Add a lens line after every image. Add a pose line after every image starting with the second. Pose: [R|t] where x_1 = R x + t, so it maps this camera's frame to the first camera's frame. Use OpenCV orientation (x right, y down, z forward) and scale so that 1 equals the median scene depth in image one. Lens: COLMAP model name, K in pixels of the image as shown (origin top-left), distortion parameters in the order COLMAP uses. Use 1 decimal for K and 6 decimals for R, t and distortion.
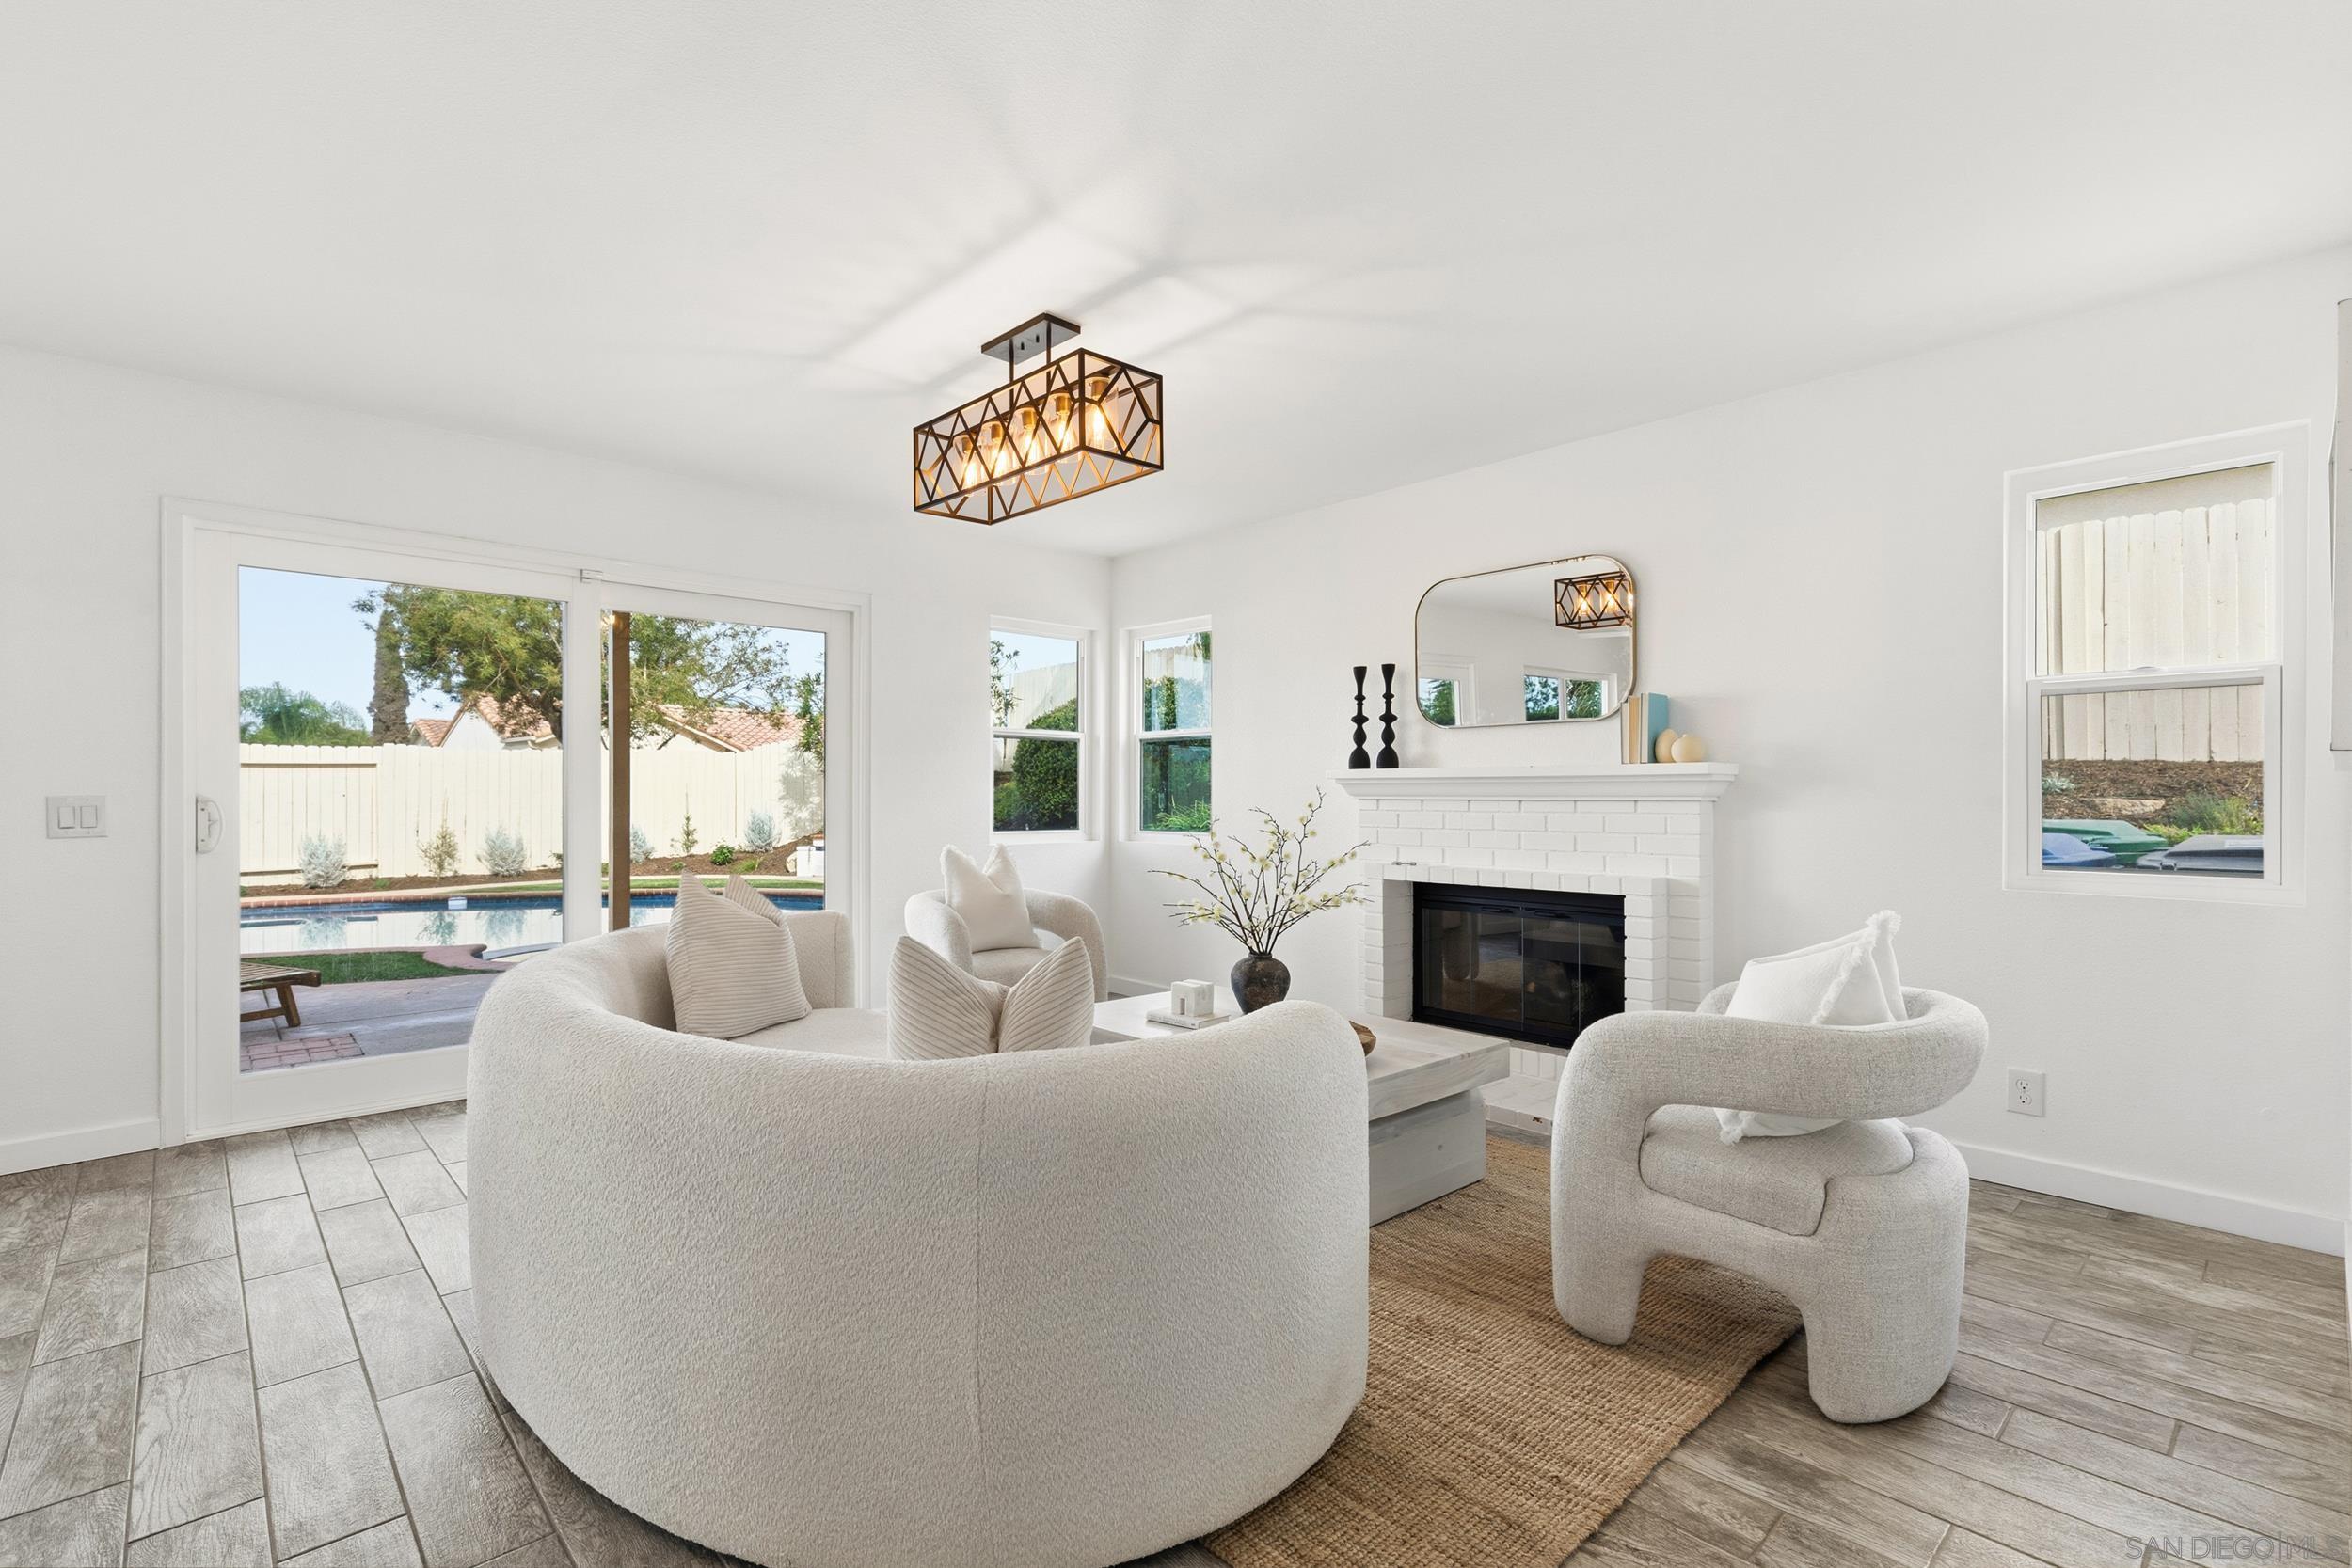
lens RADIAL K [[1050.1, 0, 1176.0], [0, 1050.1, 784.0], [0, 0, 1]] dist [-0.000557, 0.000070]
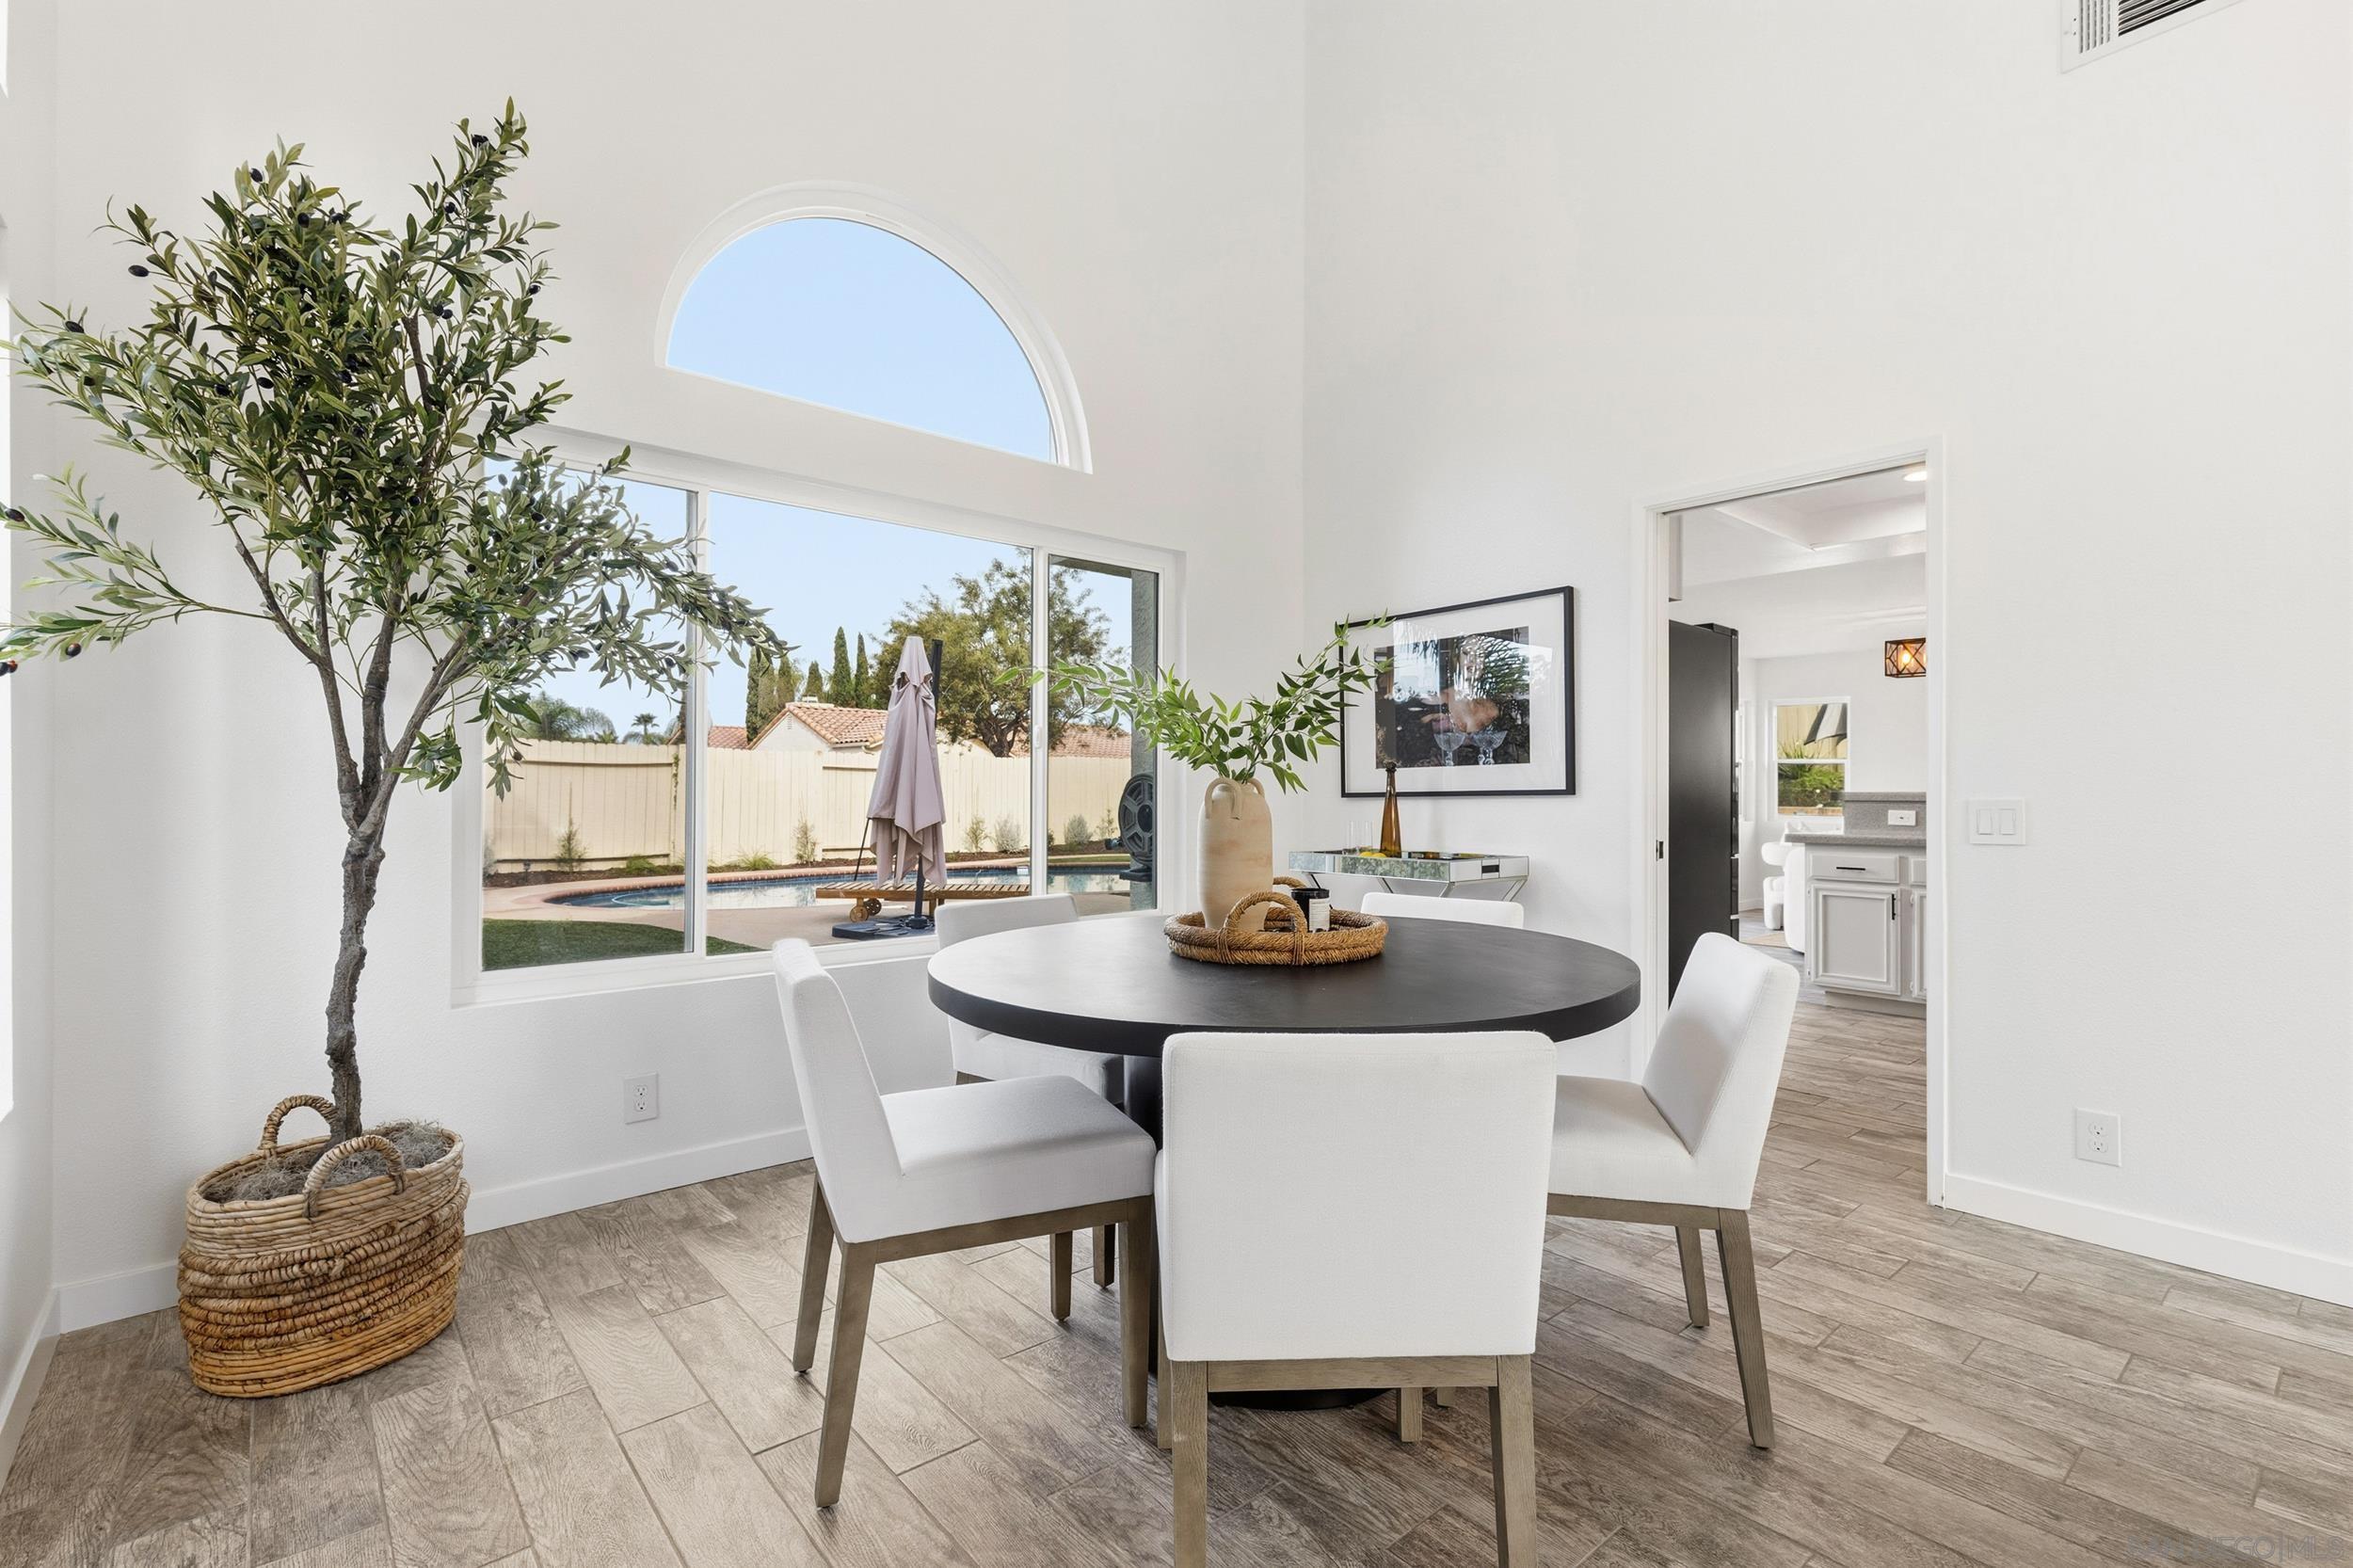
lens RADIAL K [[1050.7, 0, 1176.5], [0, 1050.7, 784.0], [0, 0, 1]] dist [-0.000557, 0.000070]
pose [[0.999565, 0.003133, -0.029339, -1.336802], [-0.003117, 0.999995, 0.000585, -0.004589], [0.029341, -0.000494, 0.999569, -1.118705]]
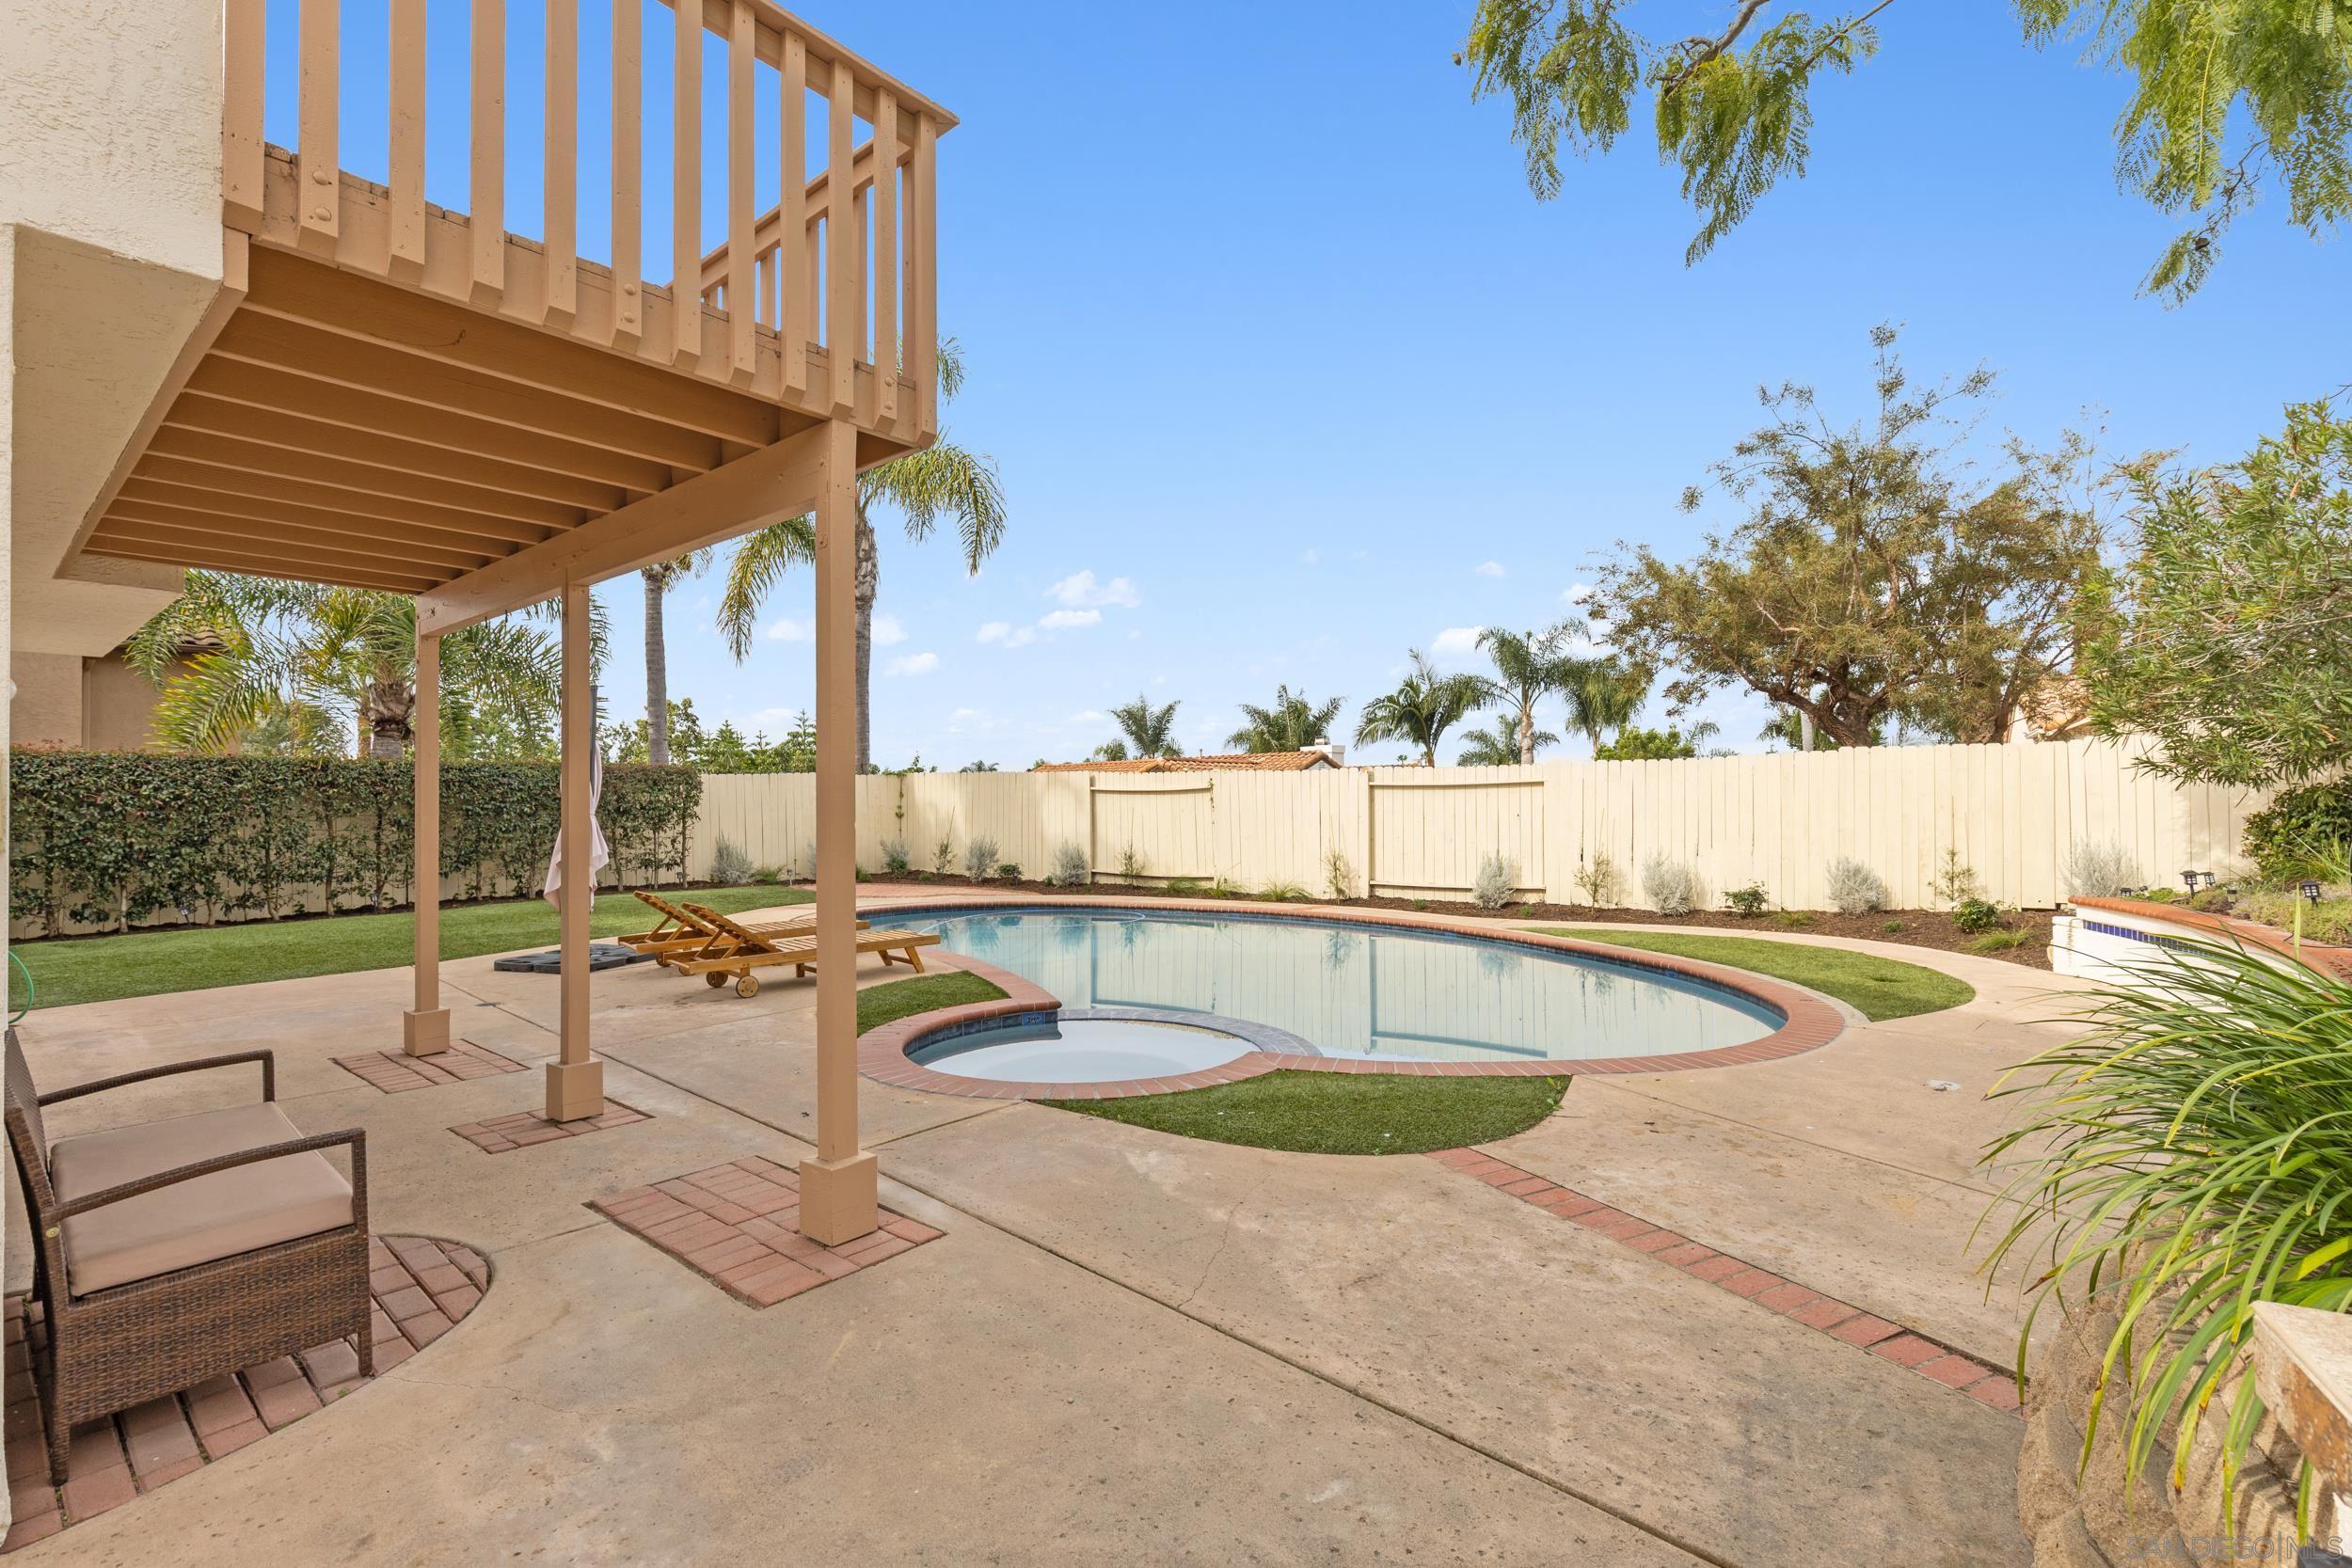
lens RADIAL K [[1050.1, 0, 1176.0], [0, 1050.1, 784.0], [0, 0, 1]] dist [-0.000557, 0.000070]
pose [[0.140856, -0.027091, -0.989659, 0.449475], [0.011233, 0.999605, -0.025765, 0.009598], [0.989966, -0.007487, 0.141105, 1.762486]]
